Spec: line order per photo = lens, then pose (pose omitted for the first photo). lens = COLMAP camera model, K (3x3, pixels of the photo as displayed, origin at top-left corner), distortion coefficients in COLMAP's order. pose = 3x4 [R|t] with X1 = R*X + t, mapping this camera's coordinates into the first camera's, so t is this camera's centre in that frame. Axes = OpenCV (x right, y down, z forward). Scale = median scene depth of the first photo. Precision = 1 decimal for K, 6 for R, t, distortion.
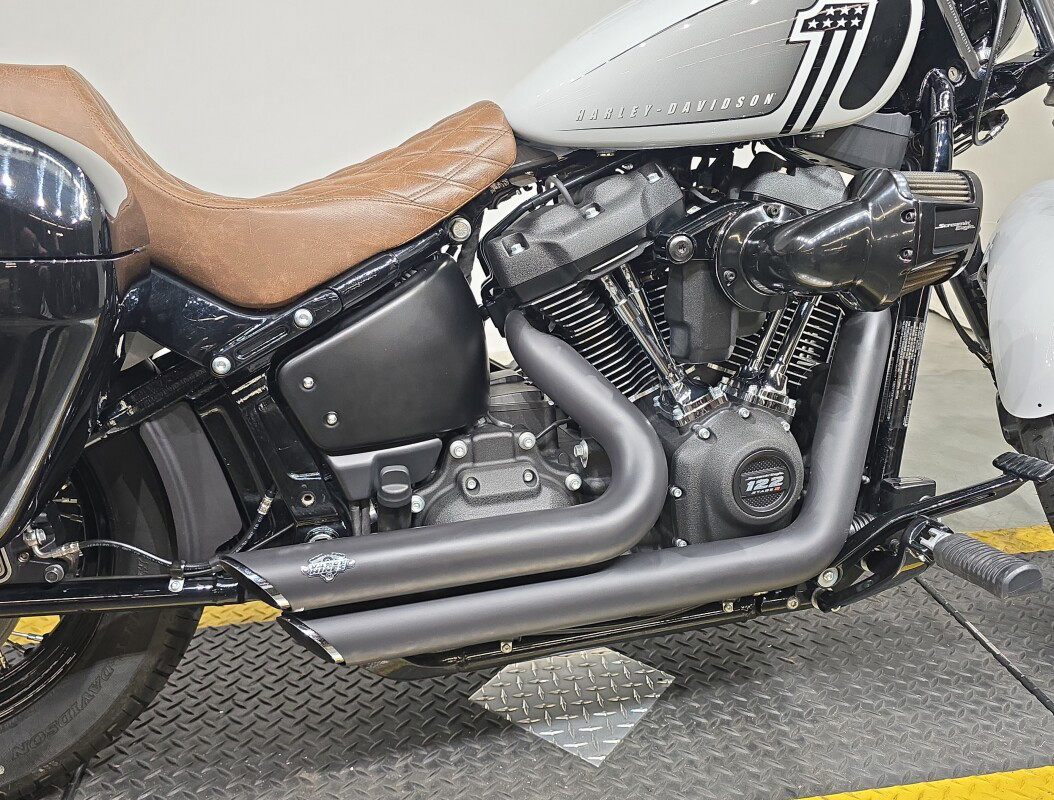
lens RADIAL K [[881.5, 0, 527.0], [0, 881.5, 400.0], [0, 0, 1]] dist [0.013129, 0.001431]
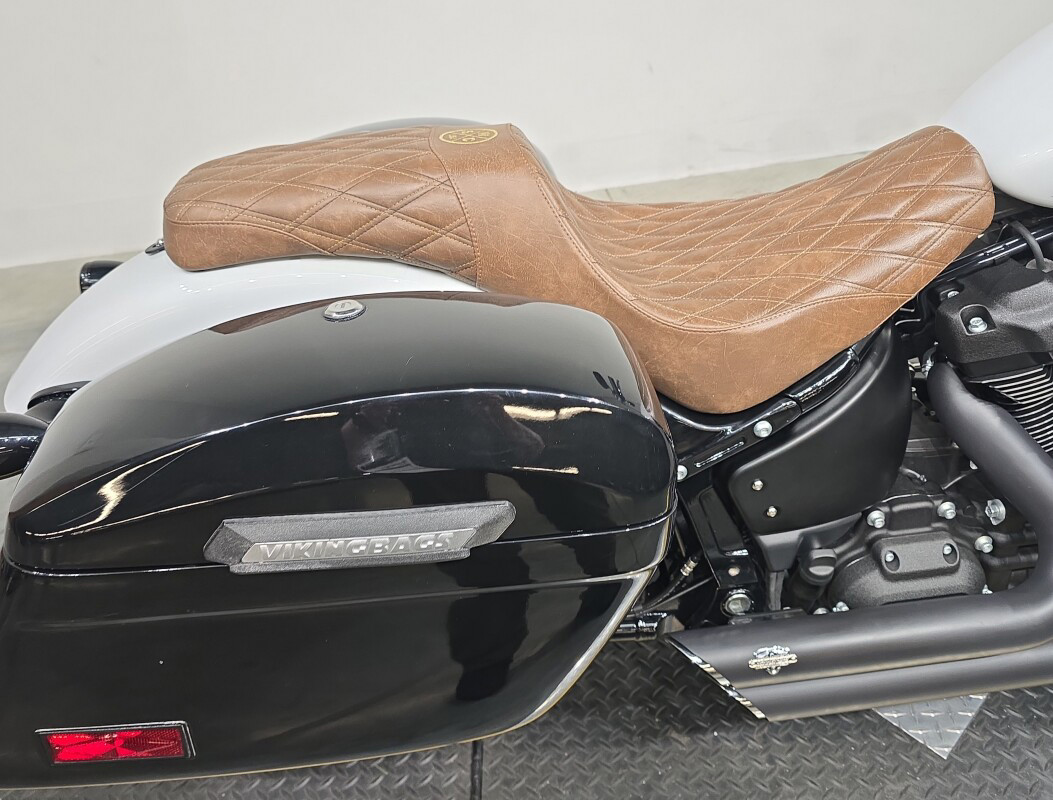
lens RADIAL K [[880.7, 0, 526.5], [0, 880.7, 400.0], [0, 0, 1]] dist [0.013129, 0.001431]
pose [[0.988827, 0.063815, -0.134720, -0.340651], [-0.013348, 0.938009, 0.346353, -0.405983], [0.148471, -0.340684, 0.928381, 0.065202]]
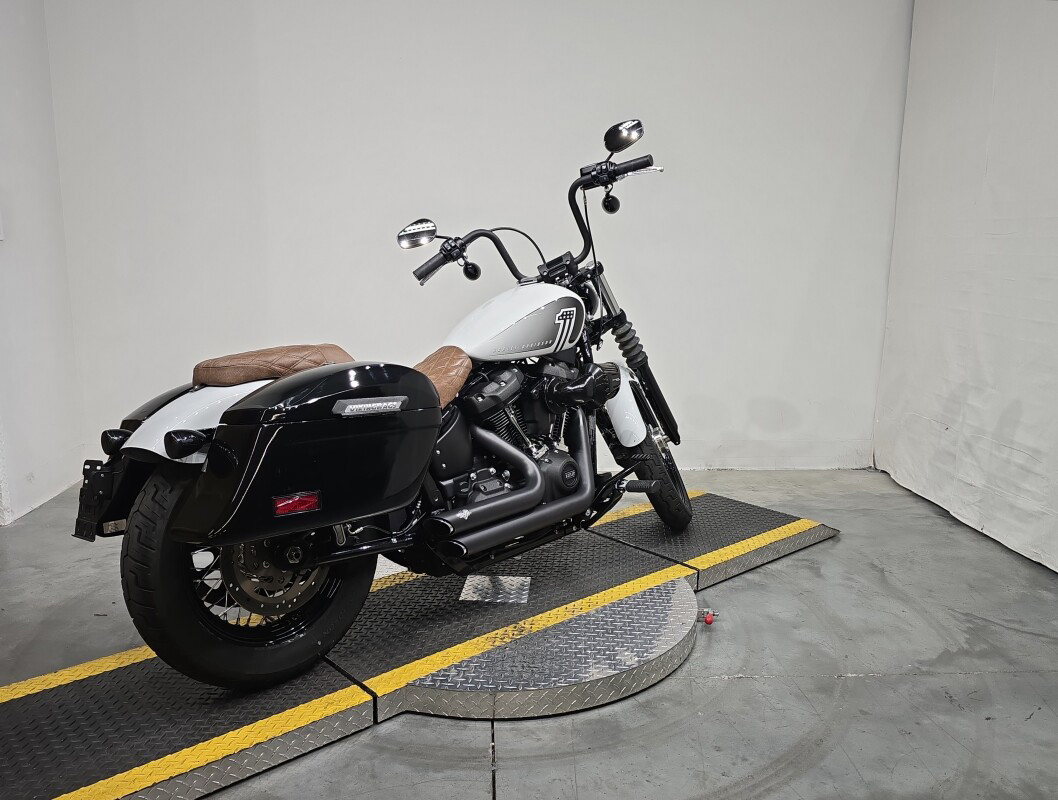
lens RADIAL K [[837.7, 0, 529.0], [0, 837.7, 400.0], [0, 0, 1]] dist [0.005119, -0.003773]
pose [[0.841244, -0.081057, 0.534545, -1.240899], [0.175926, 0.975931, -0.128877, 0.183708], [-0.511233, 0.202458, 0.835256, -1.193908]]
